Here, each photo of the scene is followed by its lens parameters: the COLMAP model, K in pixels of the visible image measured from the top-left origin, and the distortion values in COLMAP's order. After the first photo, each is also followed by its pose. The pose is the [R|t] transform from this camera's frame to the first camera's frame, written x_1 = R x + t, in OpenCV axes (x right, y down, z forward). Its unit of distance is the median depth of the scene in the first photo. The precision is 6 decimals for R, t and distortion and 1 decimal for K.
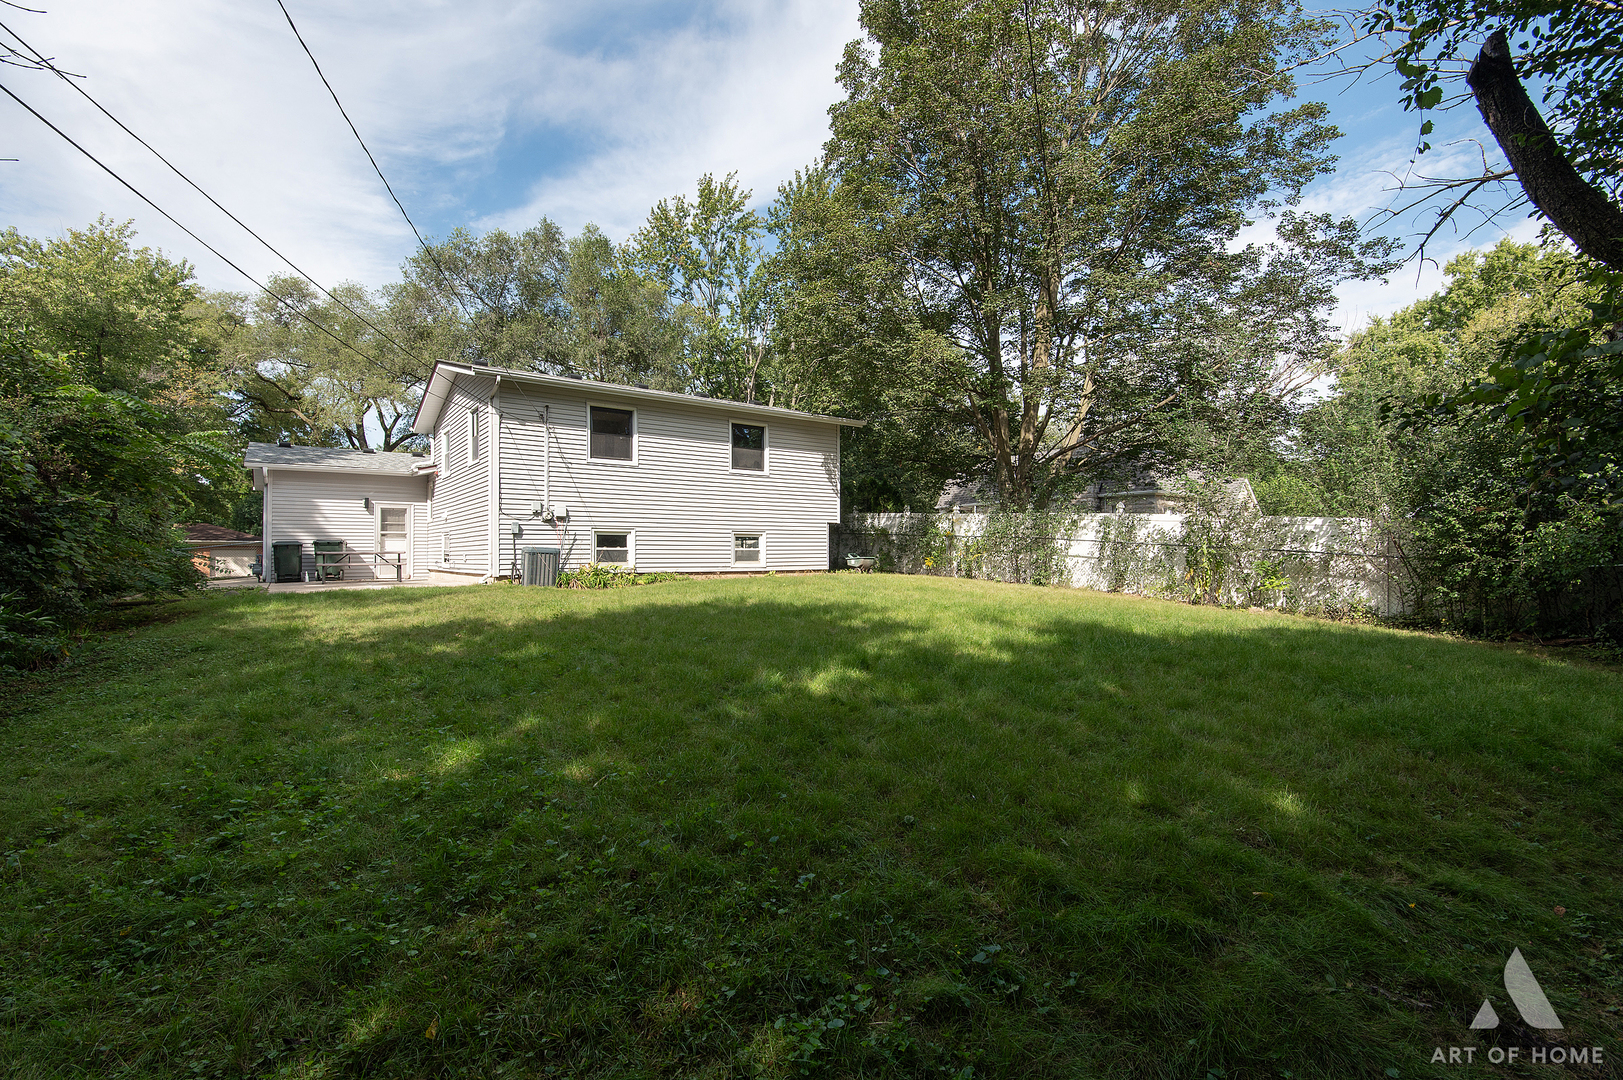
lens RADIAL K [[731.1, 0, 806.9], [0, 731.1, 540.8], [0, 0, 1]] dist [0.038503, -0.019884]
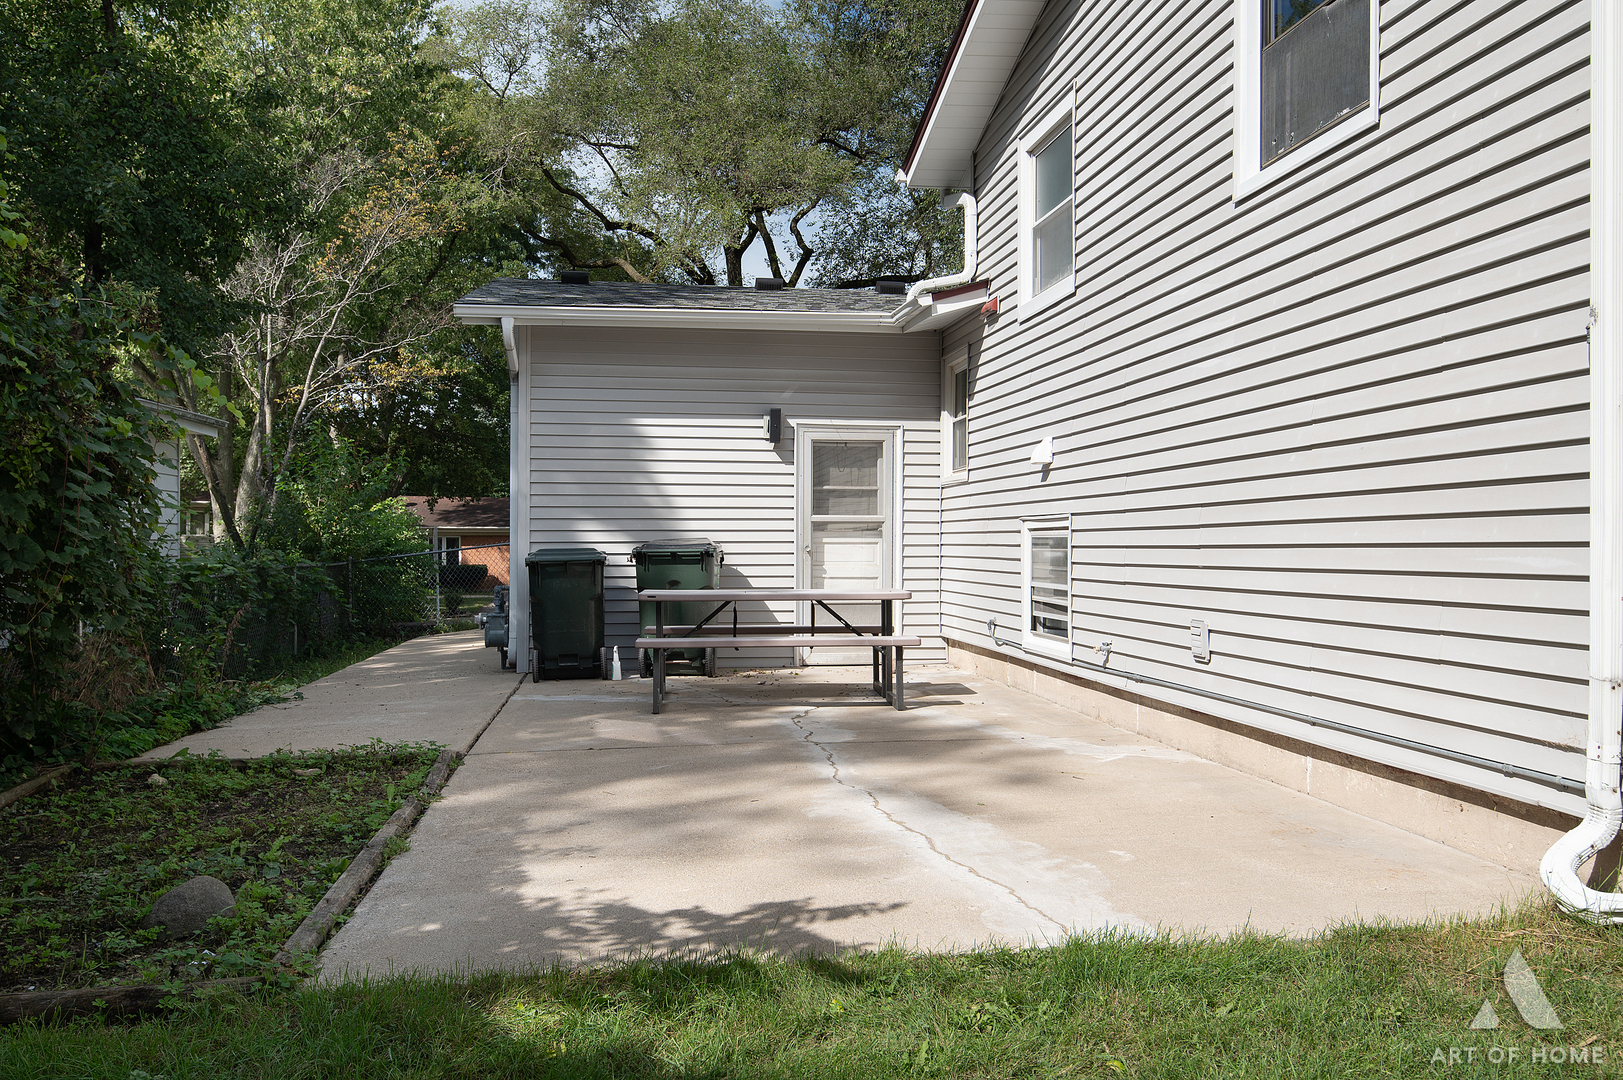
lens RADIAL K [[1317.1, 0, 812.9], [0, 1317.1, 539.7], [0, 0, 1]] dist [0.012479, -0.005141]
pose [[0.891096, 0.003420, -0.453802, -0.310080], [0.000864, 0.999957, 0.009232, -0.007672], [0.453814, -0.008619, 0.891055, 0.482826]]
